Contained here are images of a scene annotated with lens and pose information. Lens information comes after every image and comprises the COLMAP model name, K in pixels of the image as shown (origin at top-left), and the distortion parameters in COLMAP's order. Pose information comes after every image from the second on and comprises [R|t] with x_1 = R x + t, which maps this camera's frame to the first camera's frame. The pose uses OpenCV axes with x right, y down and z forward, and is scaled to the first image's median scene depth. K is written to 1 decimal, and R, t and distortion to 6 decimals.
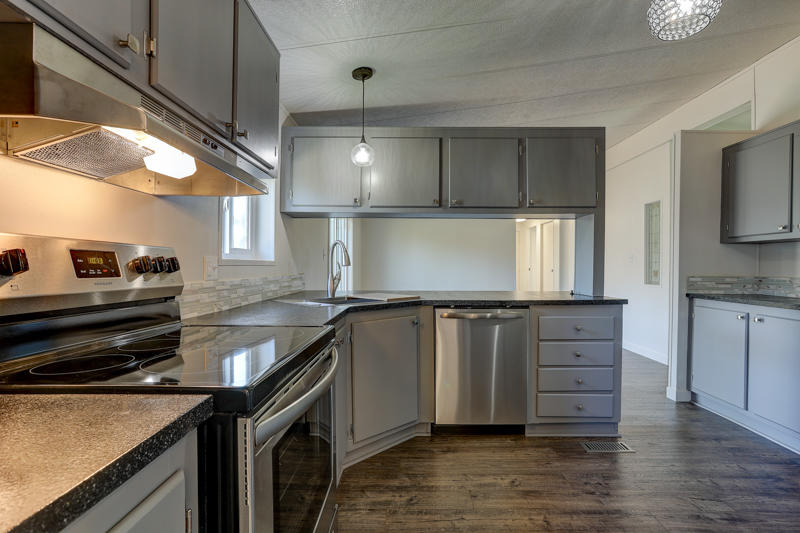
lens RADIAL K [[388.1, 0, 400.0], [0, 388.1, 266.5], [0, 0, 1]] dist [-0.057827, 0.035765]
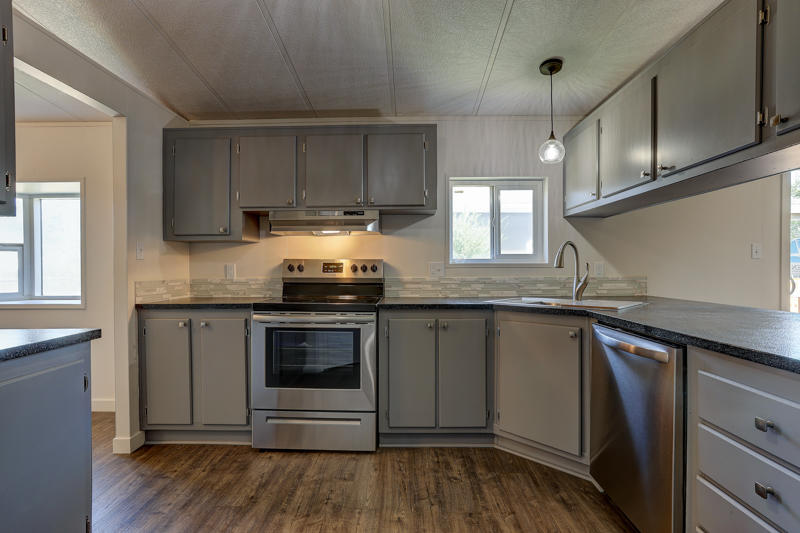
lens RADIAL K [[377.5, 0, 400.0], [0, 377.5, 266.5], [0, 0, 1]] dist [-0.070212, -0.000194]
pose [[0.003108, 0.001508, -0.999994, 0.803448], [0.000499, 0.999999, 0.001509, -0.007894], [0.999995, -0.000503, 0.003107, 0.608002]]
